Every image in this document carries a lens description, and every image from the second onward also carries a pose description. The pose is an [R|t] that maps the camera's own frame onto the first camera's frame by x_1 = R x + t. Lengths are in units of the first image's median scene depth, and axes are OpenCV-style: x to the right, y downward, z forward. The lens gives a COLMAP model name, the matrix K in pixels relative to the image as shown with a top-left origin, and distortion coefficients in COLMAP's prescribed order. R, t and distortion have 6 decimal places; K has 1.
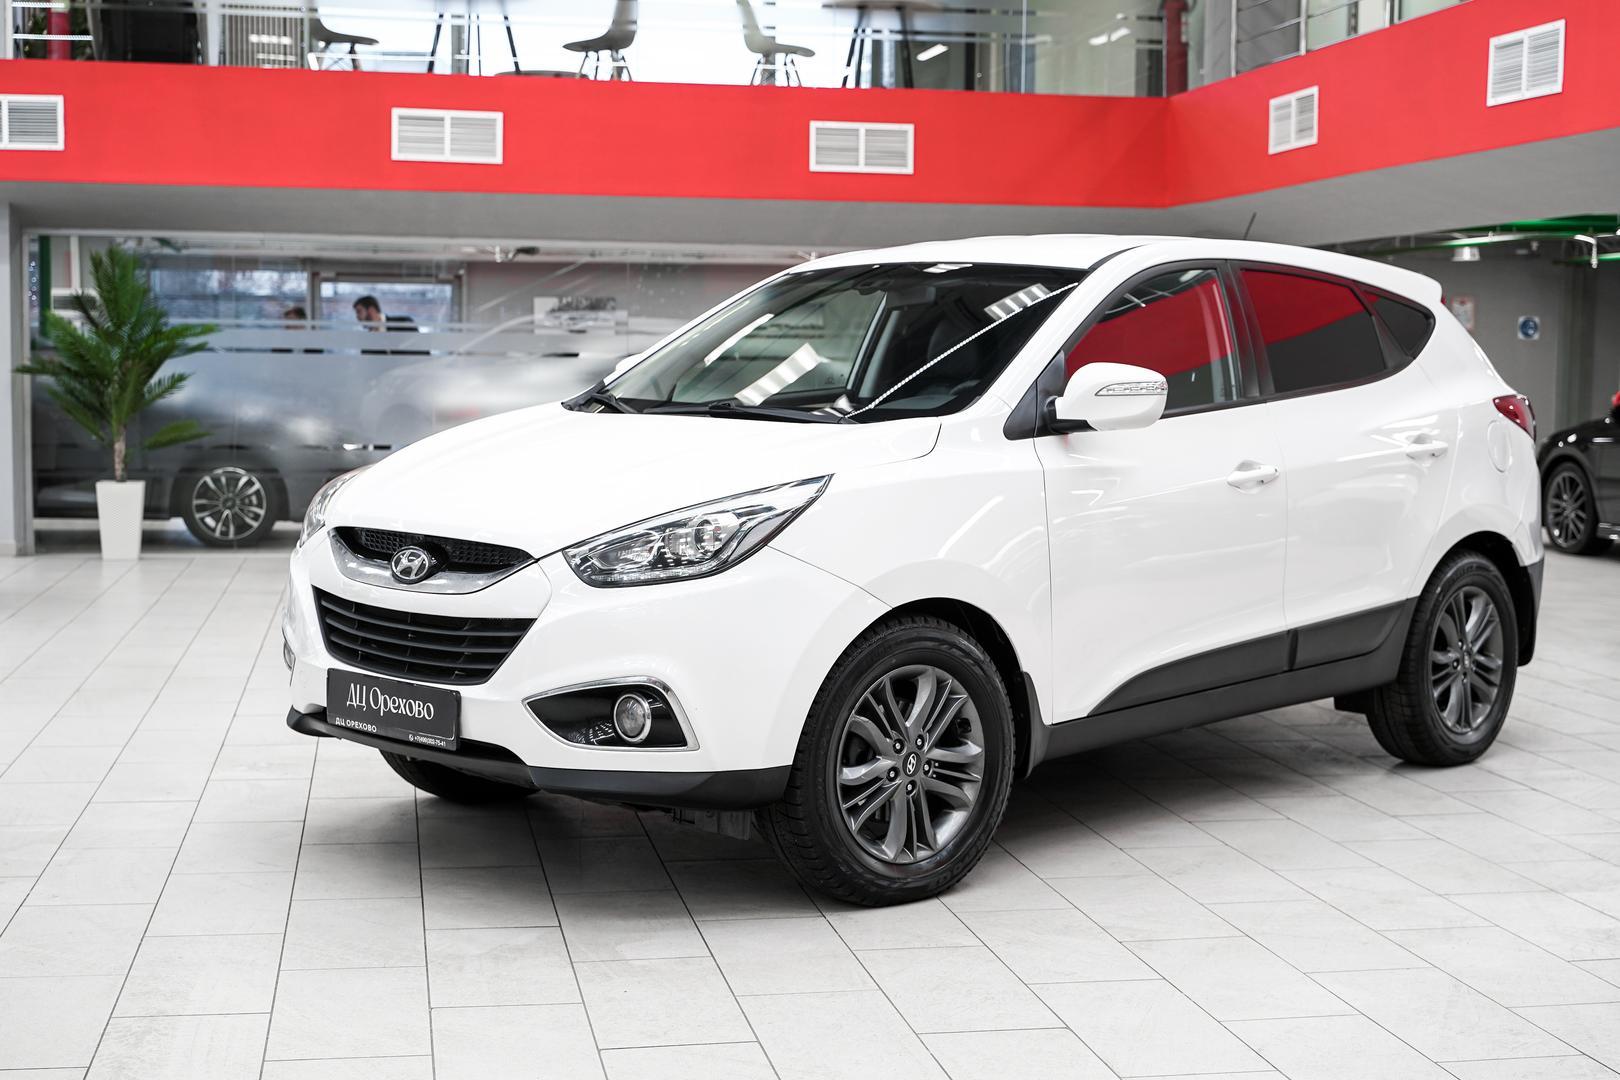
lens RADIAL K [[2170.3, 0, 807.3], [0, 2170.3, 555.5], [0, 0, 1]] dist [0.001230, 0.000000]
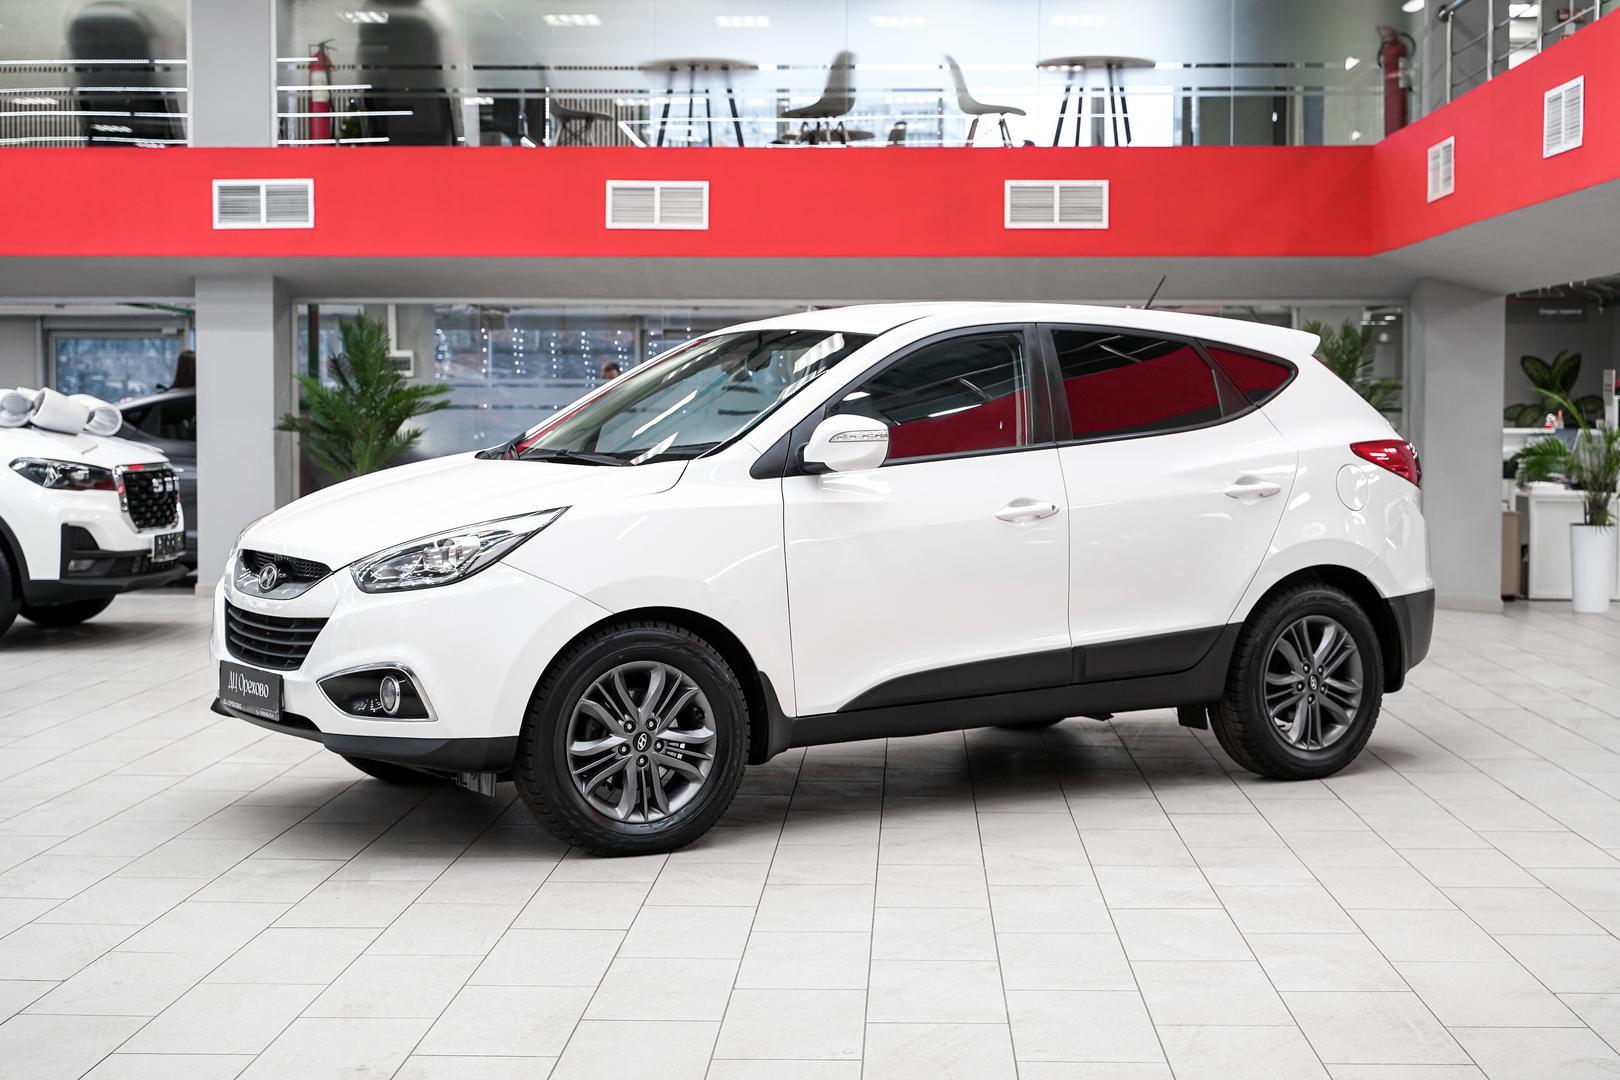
lens RADIAL K [[2350.7, 0, 835.1], [0, 2350.7, 526.4], [0, 0, 1]] dist [0.009448, 0.000000]
pose [[0.978948, 0.000862, -0.204108, 0.319529], [-0.009257, 0.999150, -0.040181, 0.019868], [0.203899, 0.041225, 0.978123, -0.213545]]
